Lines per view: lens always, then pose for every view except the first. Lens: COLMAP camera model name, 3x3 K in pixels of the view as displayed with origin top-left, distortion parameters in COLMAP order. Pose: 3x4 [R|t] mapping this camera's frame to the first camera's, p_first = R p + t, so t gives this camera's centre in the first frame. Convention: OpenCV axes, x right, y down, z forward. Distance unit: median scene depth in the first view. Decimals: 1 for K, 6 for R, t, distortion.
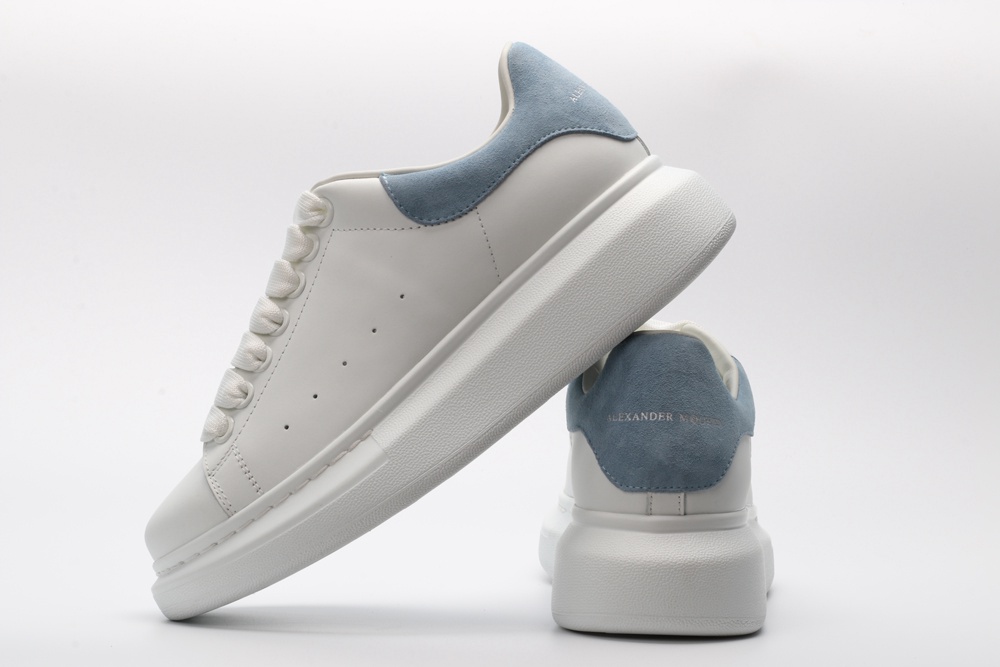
lens RADIAL K [[2360.9, 0, 501.6], [0, 2360.9, 335.3], [0, 0, 1]] dist [-0.705266, 0.000000]
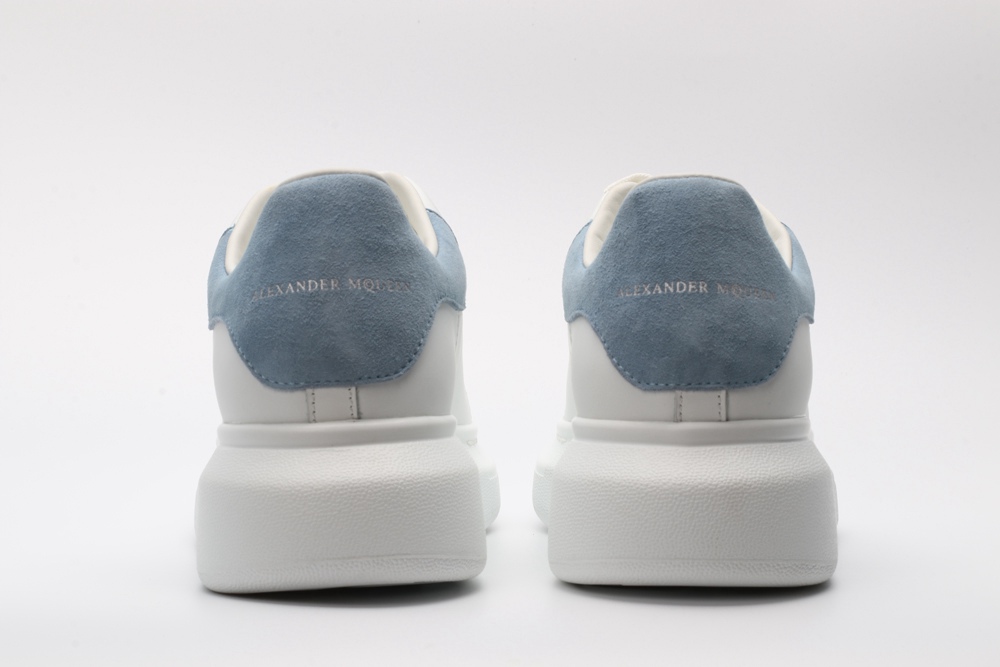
lens RADIAL K [[2360.9, 0, 498.0], [0, 2360.9, 332.1], [0, 0, 1]] dist [-0.705266, 0.000000]
pose [[0.999875, -0.015274, -0.004053, 0.010182], [0.015218, 0.999794, -0.013442, 0.057474], [0.004258, 0.013379, 0.999901, 0.267587]]
